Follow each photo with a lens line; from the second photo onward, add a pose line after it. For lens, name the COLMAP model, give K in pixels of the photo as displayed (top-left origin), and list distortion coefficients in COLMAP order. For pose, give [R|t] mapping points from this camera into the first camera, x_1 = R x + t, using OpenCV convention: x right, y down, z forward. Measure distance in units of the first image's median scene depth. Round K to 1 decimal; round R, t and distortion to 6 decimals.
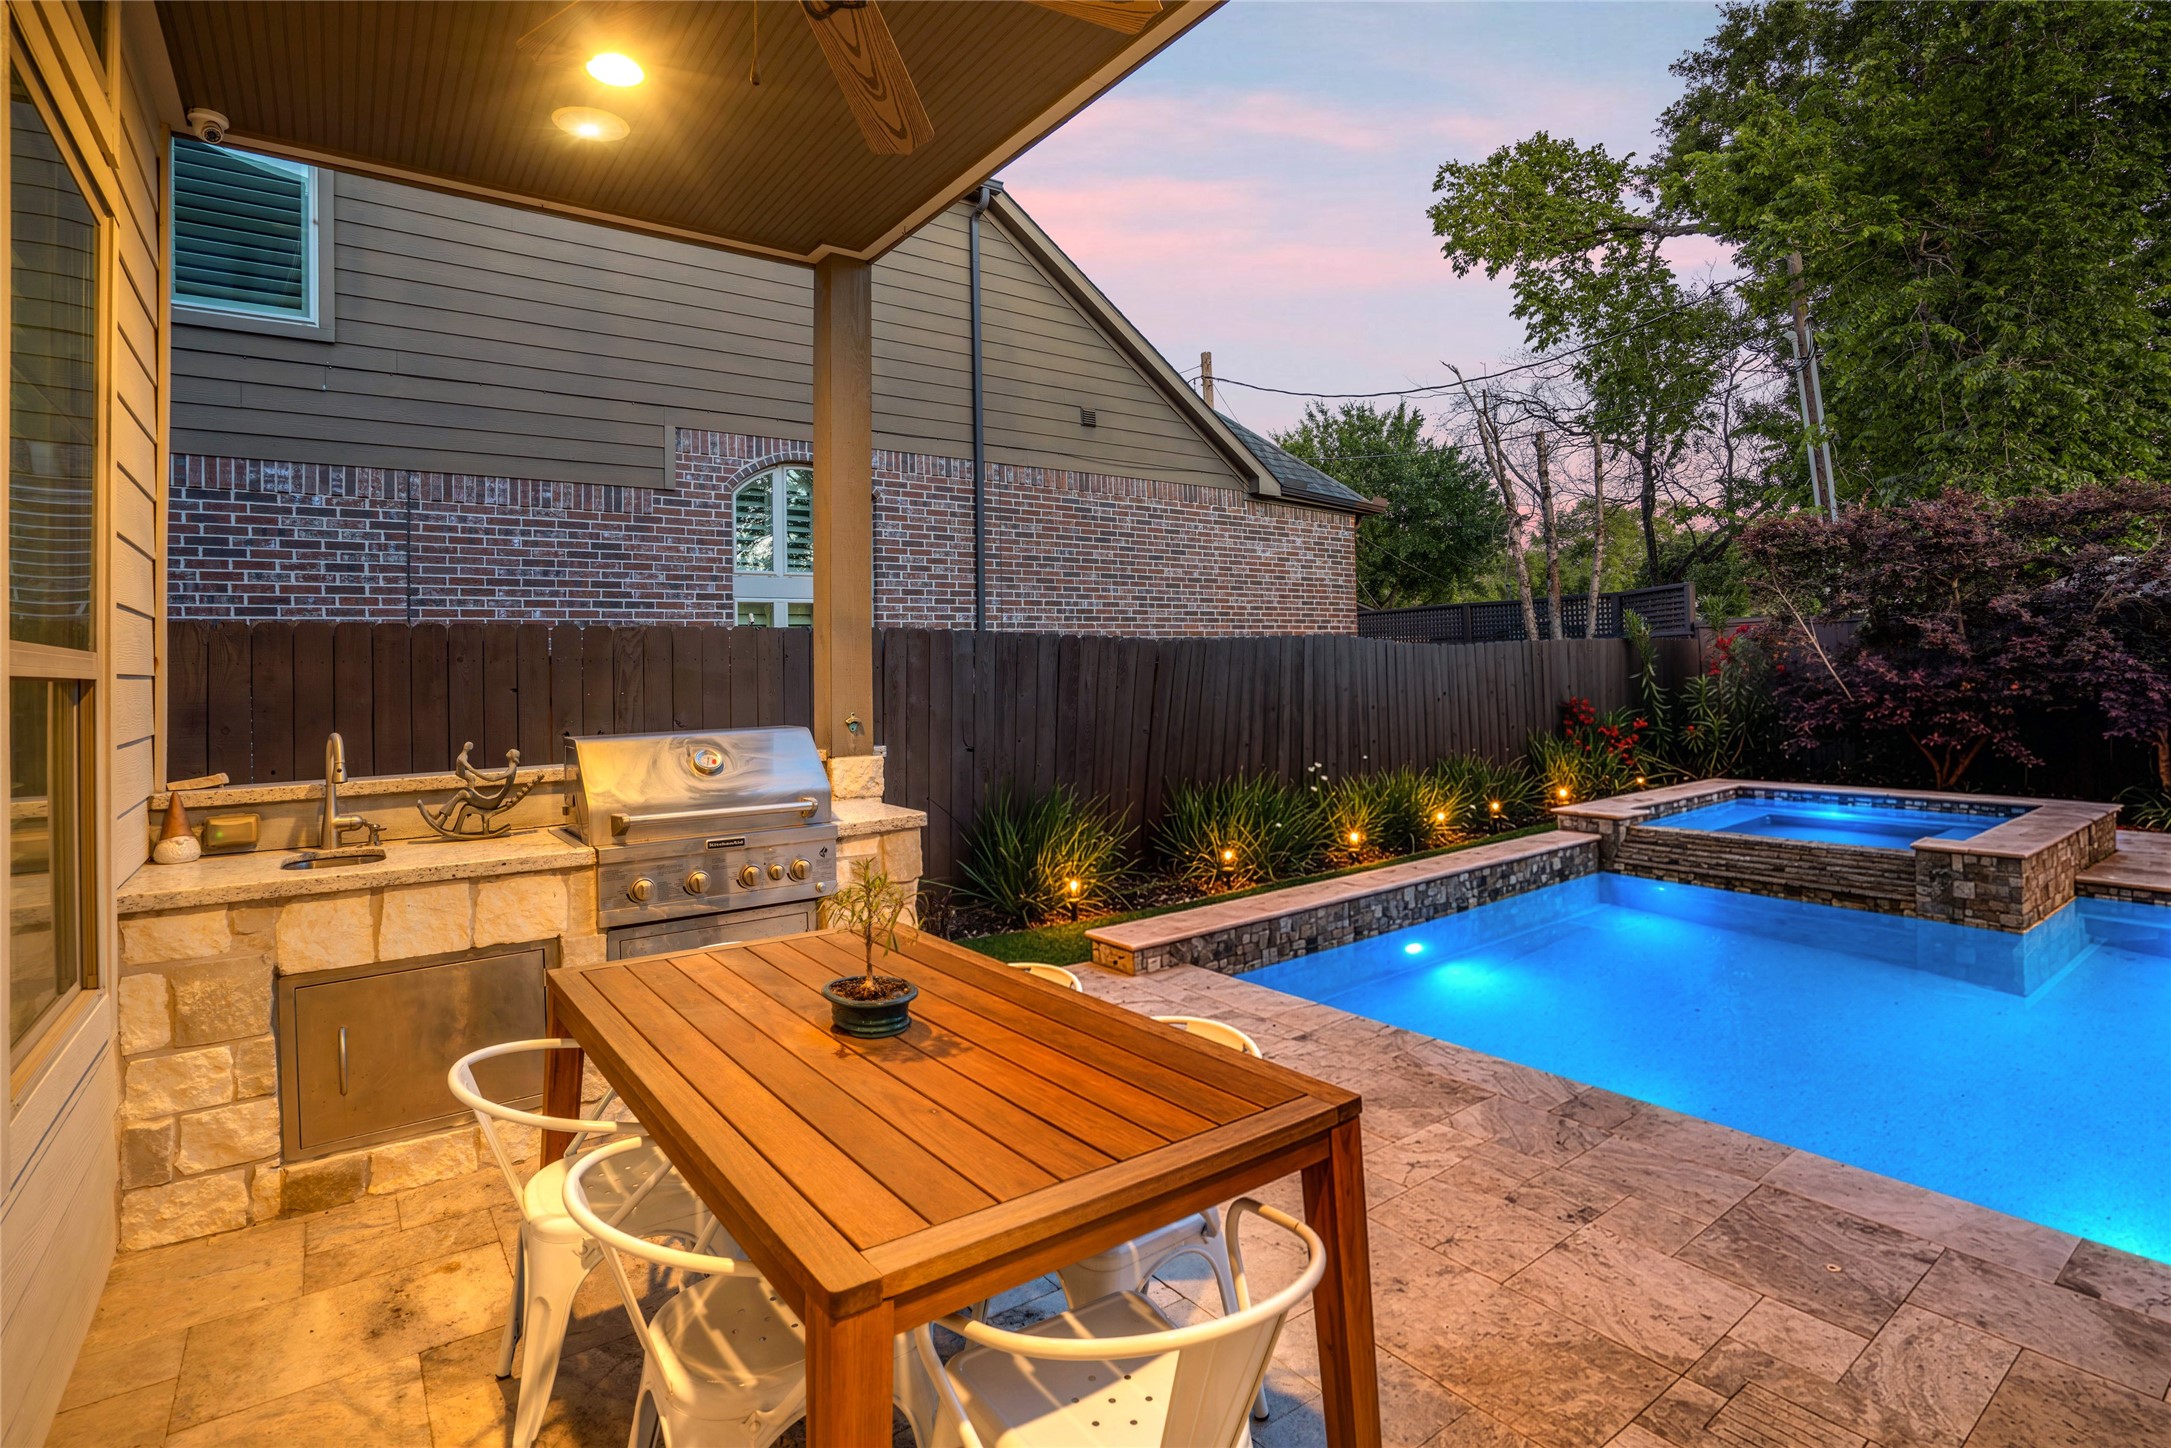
lens RADIAL K [[1068.0, 0, 1091.5], [0, 1068.0, 653.5], [0, 0, 1]] dist [-0.003025, -0.000793]
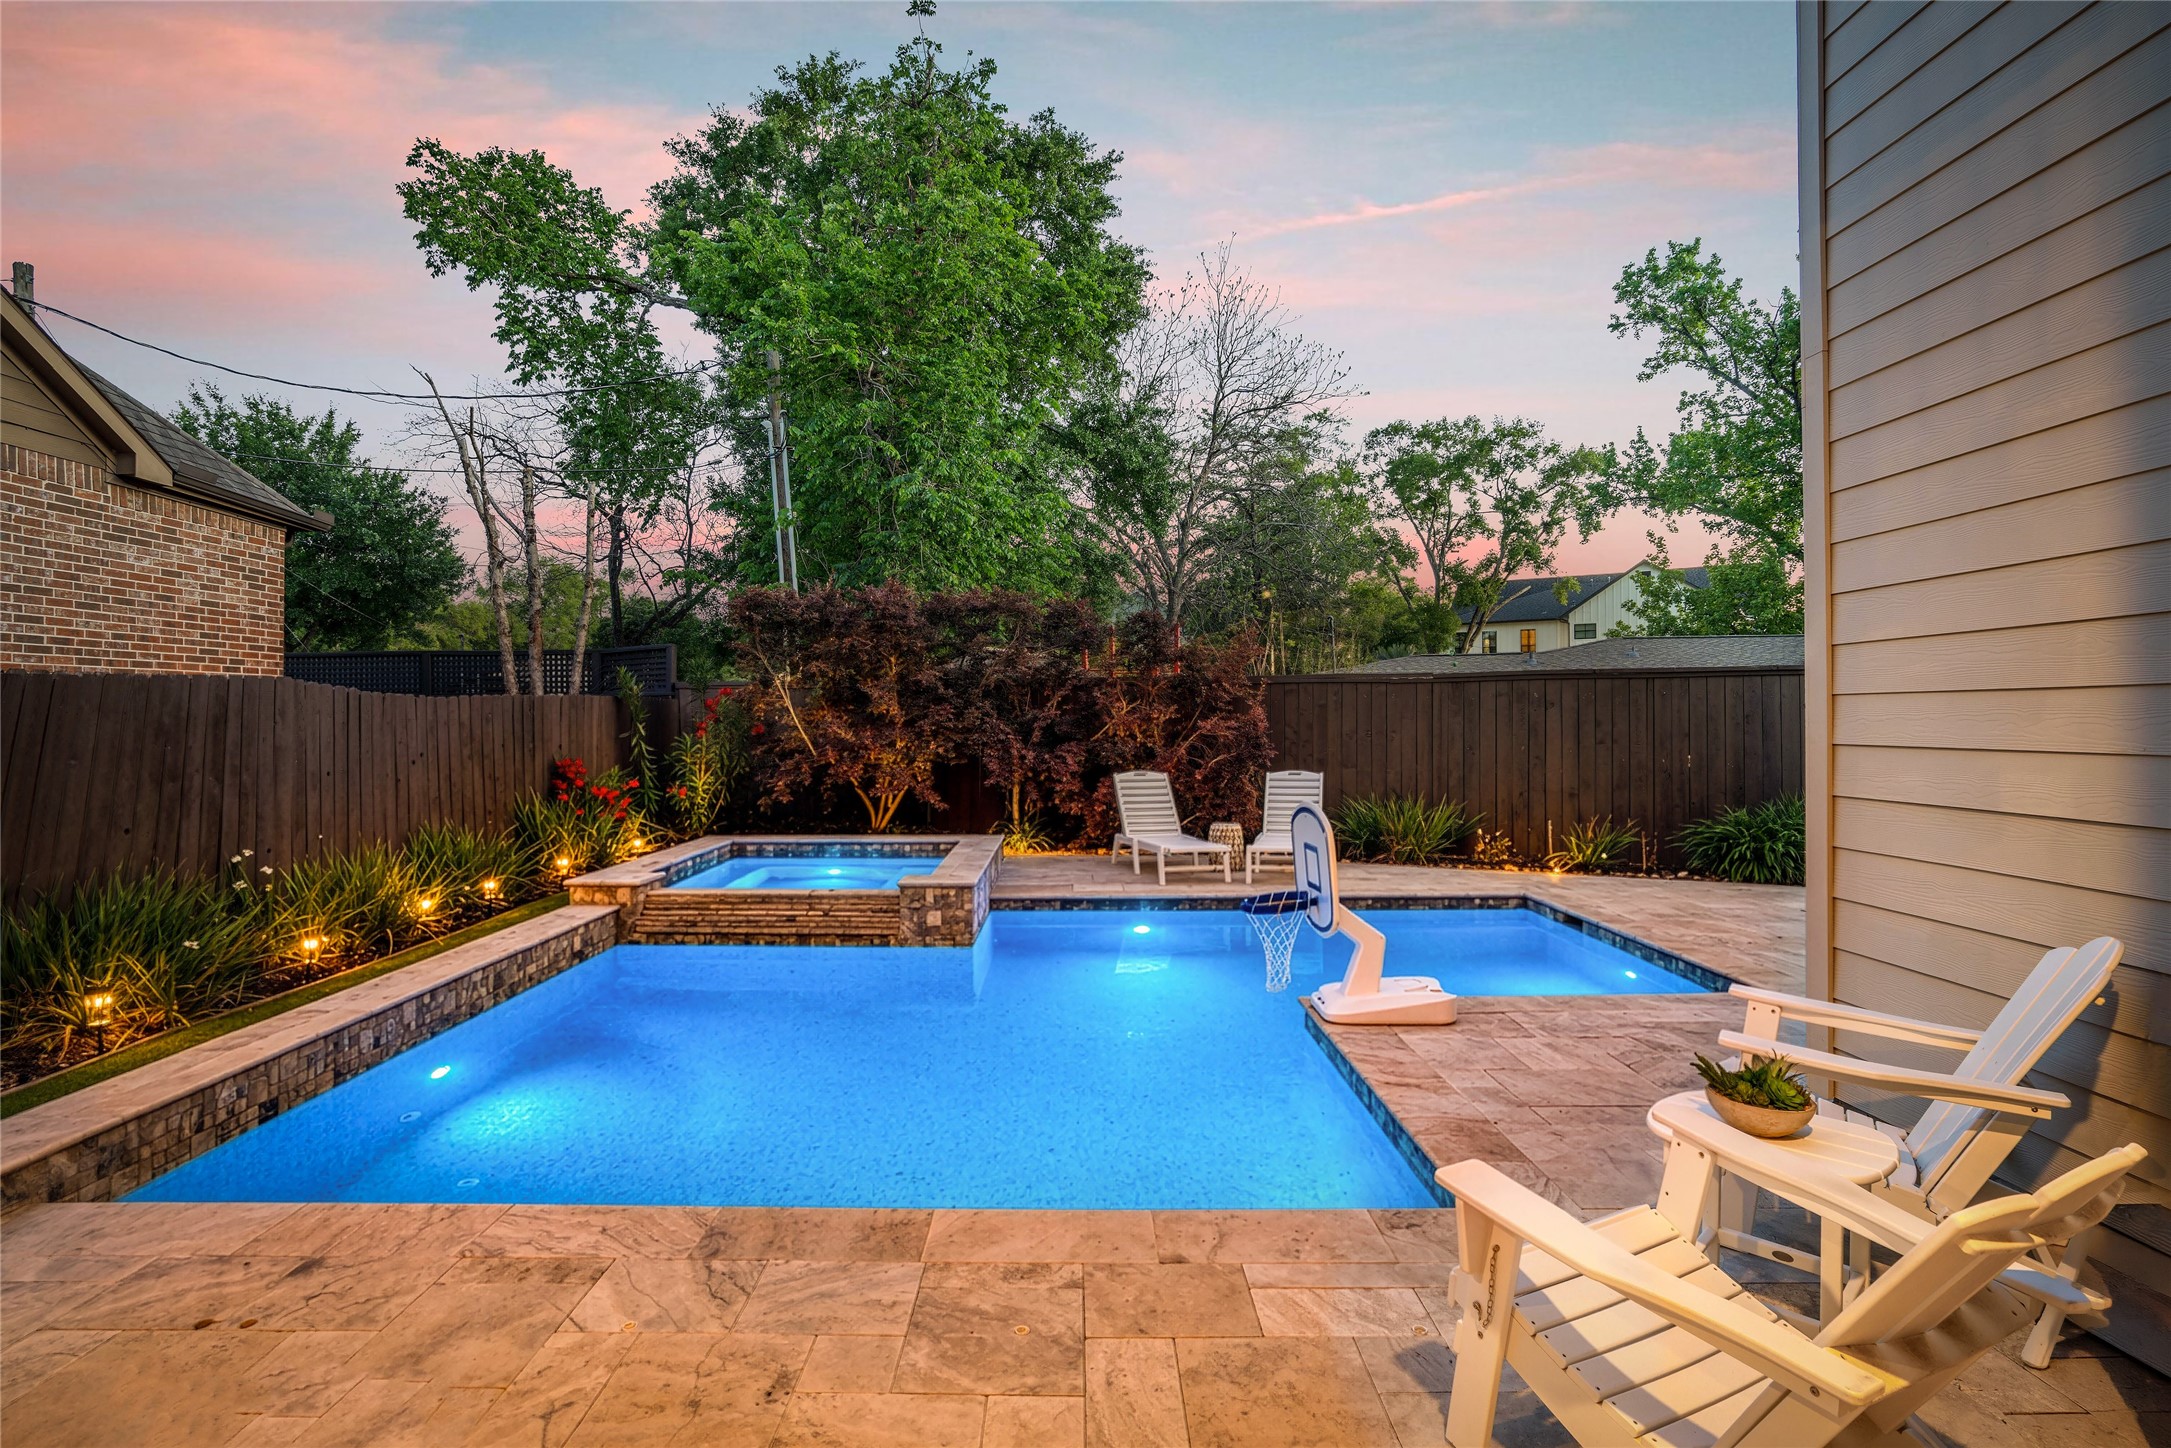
lens RADIAL K [[1075.0, 0, 1084.9], [0, 1075.0, 716.1], [0, 0, 1]] dist [-0.058933, 0.027120]
pose [[0.603822, 0.019670, 0.796877, -0.010160], [-0.021130, 0.999739, -0.008667, 0.002574], [-0.796839, -0.011605, 0.604080, 0.064084]]
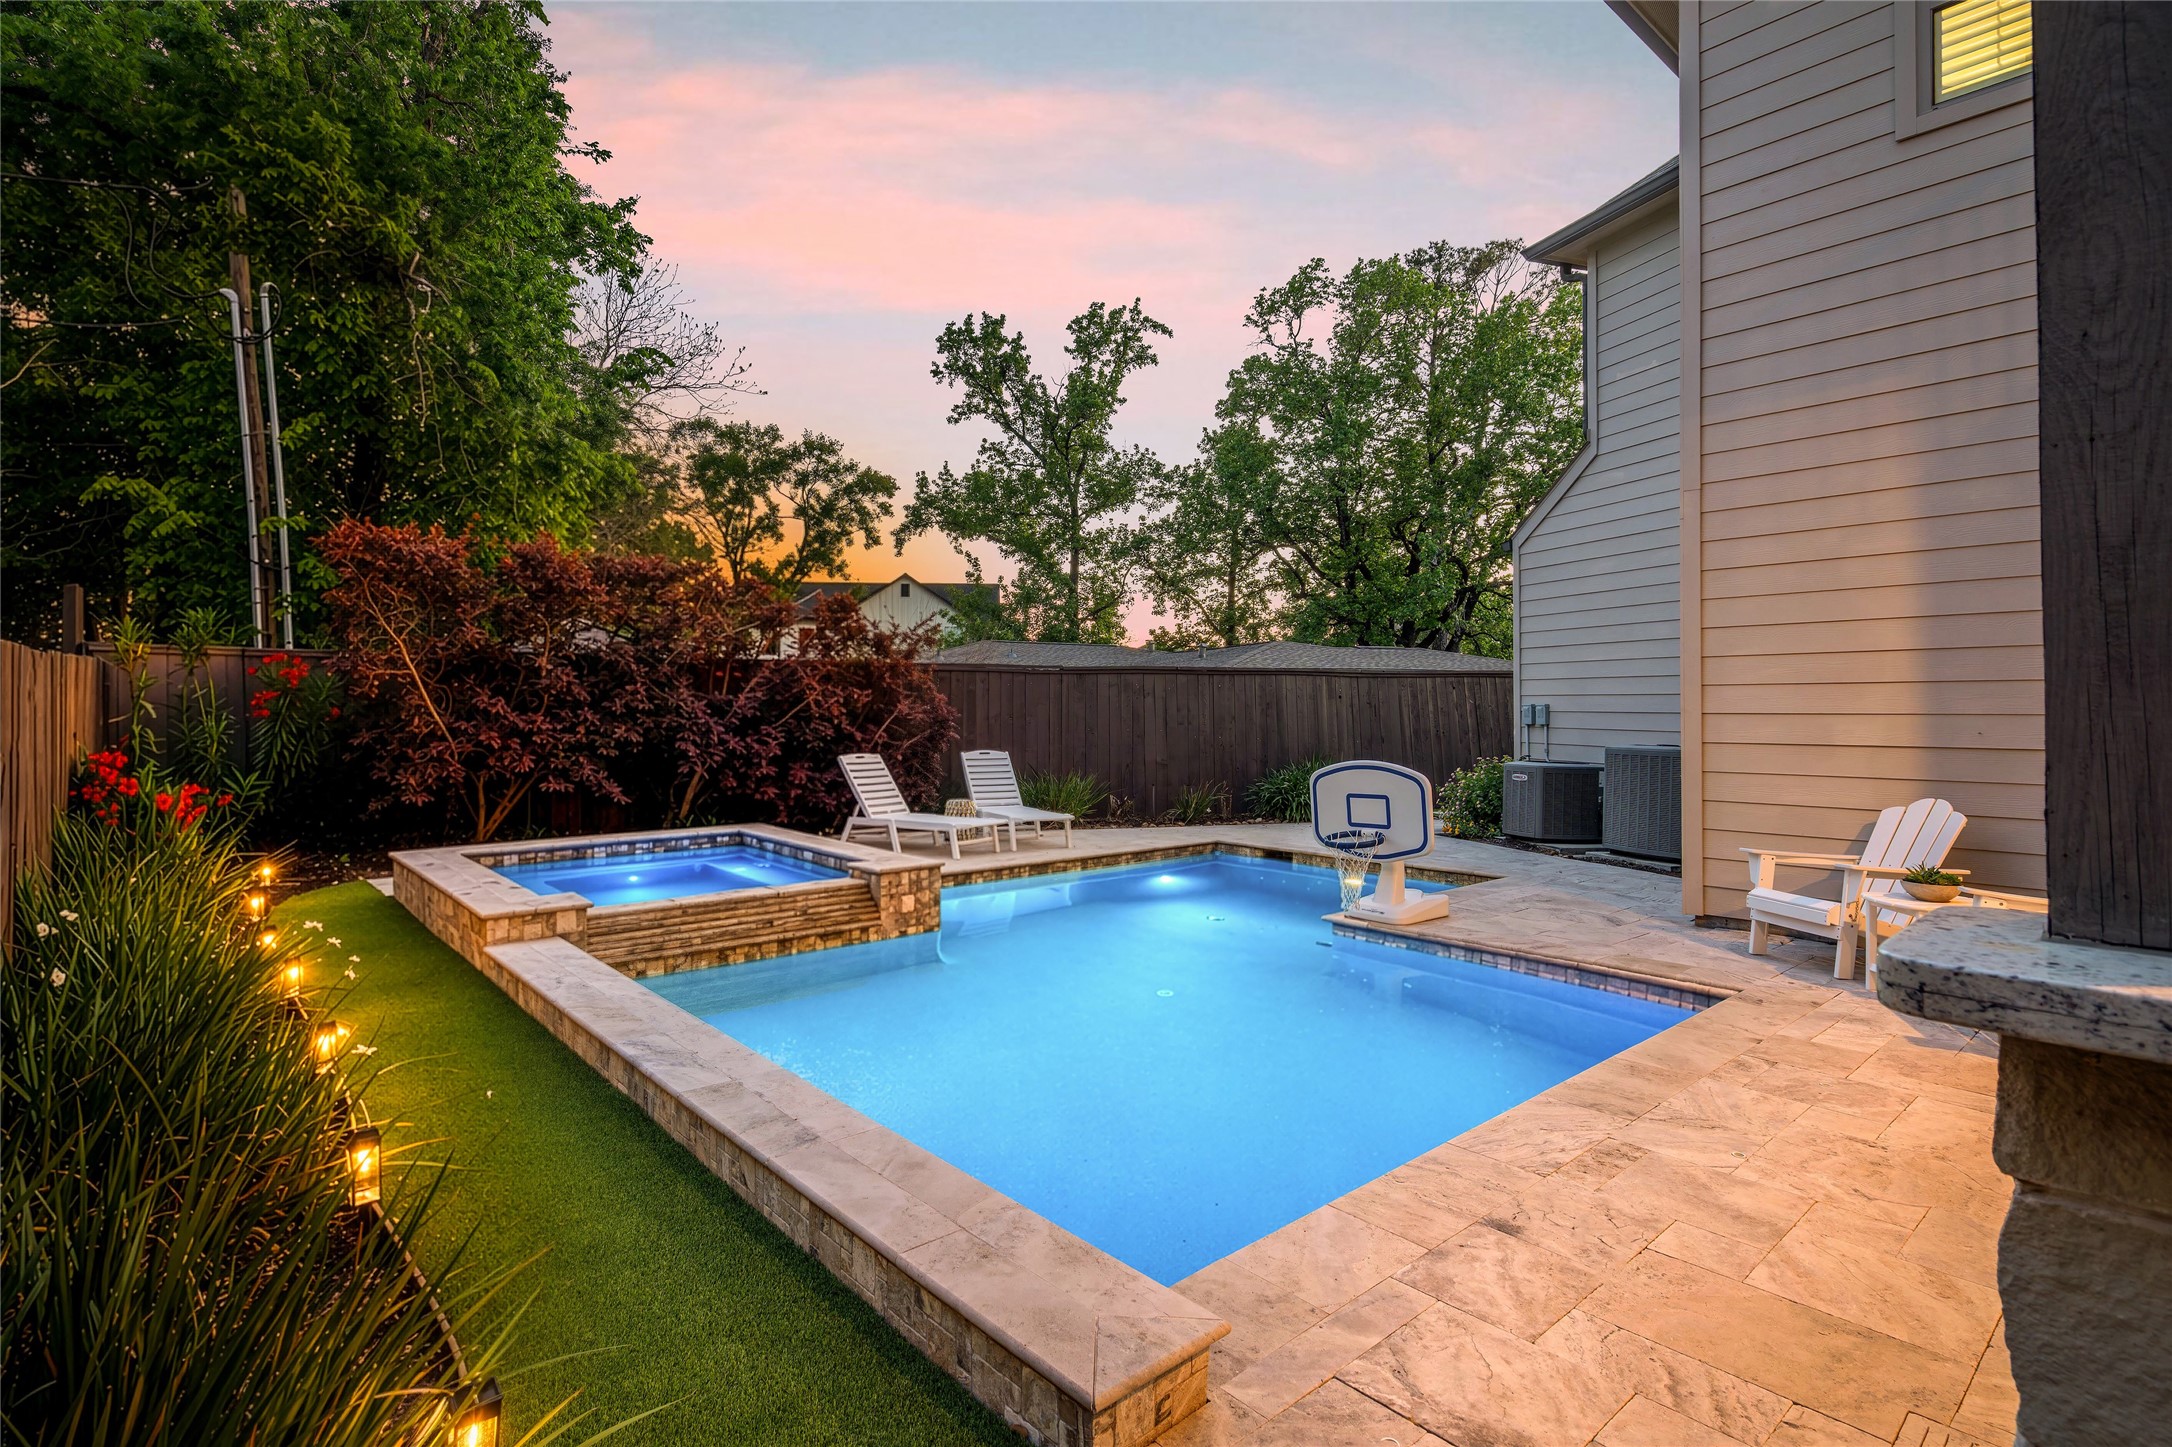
lens RADIAL K [[1051.6, 0, 1011.3], [0, 1051.6, 708.8], [0, 0, 1]] dist [-0.001019, -0.000209]
pose [[-0.053436, 0.020708, 0.998357, -0.132311], [-0.017203, 0.999617, -0.021655, 0.015653], [-0.998423, -0.018332, -0.053059, 0.394868]]
